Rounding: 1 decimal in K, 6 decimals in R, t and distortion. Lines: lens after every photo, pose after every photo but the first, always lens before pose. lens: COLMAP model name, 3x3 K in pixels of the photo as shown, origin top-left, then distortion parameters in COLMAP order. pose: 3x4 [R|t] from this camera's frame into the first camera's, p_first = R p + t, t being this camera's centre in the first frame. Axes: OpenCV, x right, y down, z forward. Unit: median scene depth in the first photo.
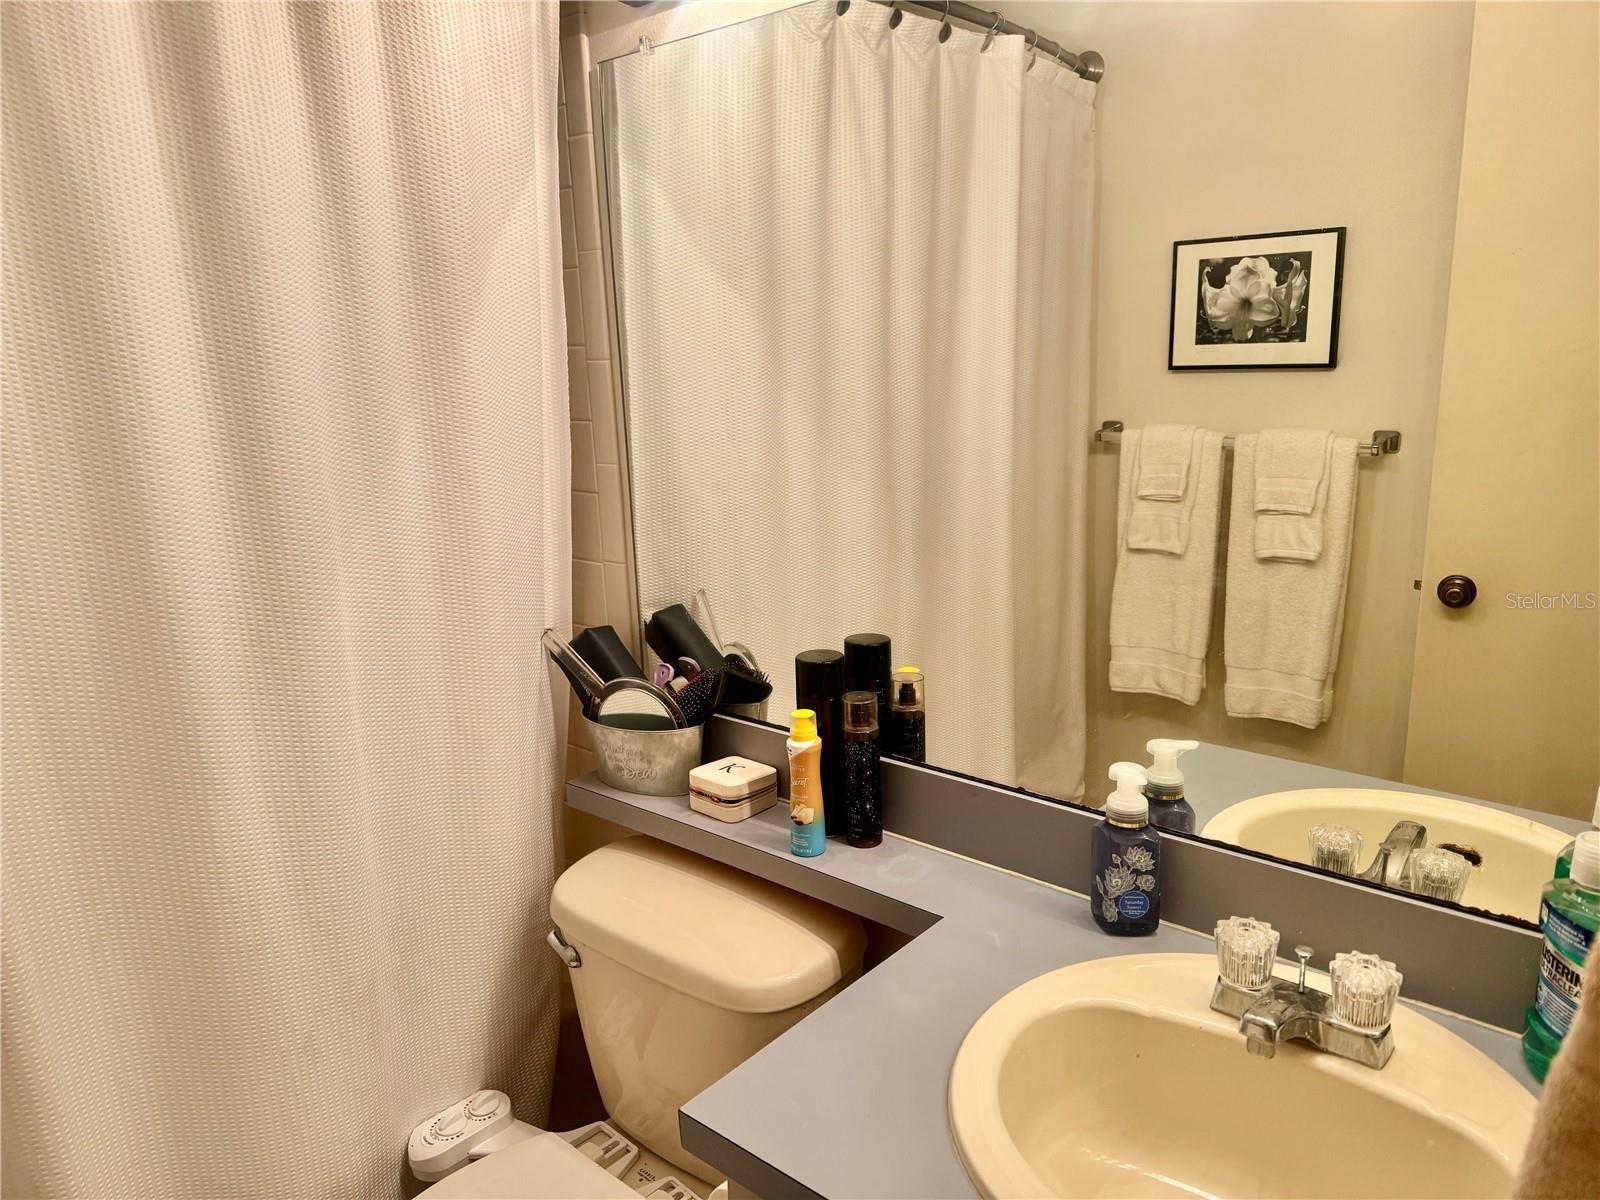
lens RADIAL K [[1070.3, 0, 813.6], [0, 1070.3, 610.0], [0, 0, 1]] dist [0.020967, -0.030208]
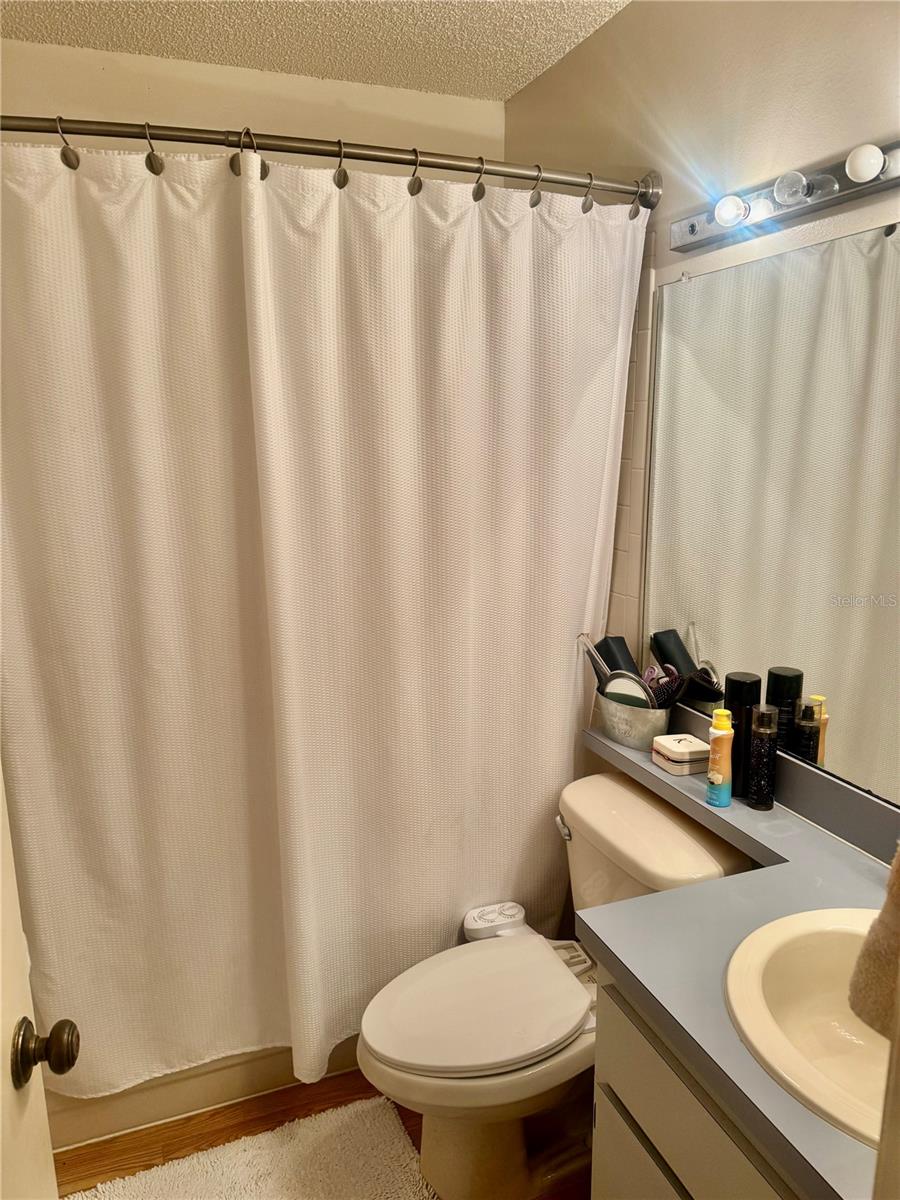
lens RADIAL K [[849.9, 0, 448.6], [0, 849.9, 595.7], [0, 0, 1]] dist [-0.003576, -0.005816]
pose [[0.866968, 0.115785, -0.484727, 0.199787], [-0.127056, 0.991848, 0.009670, -0.027459], [0.481895, 0.053204, 0.874612, -0.235515]]
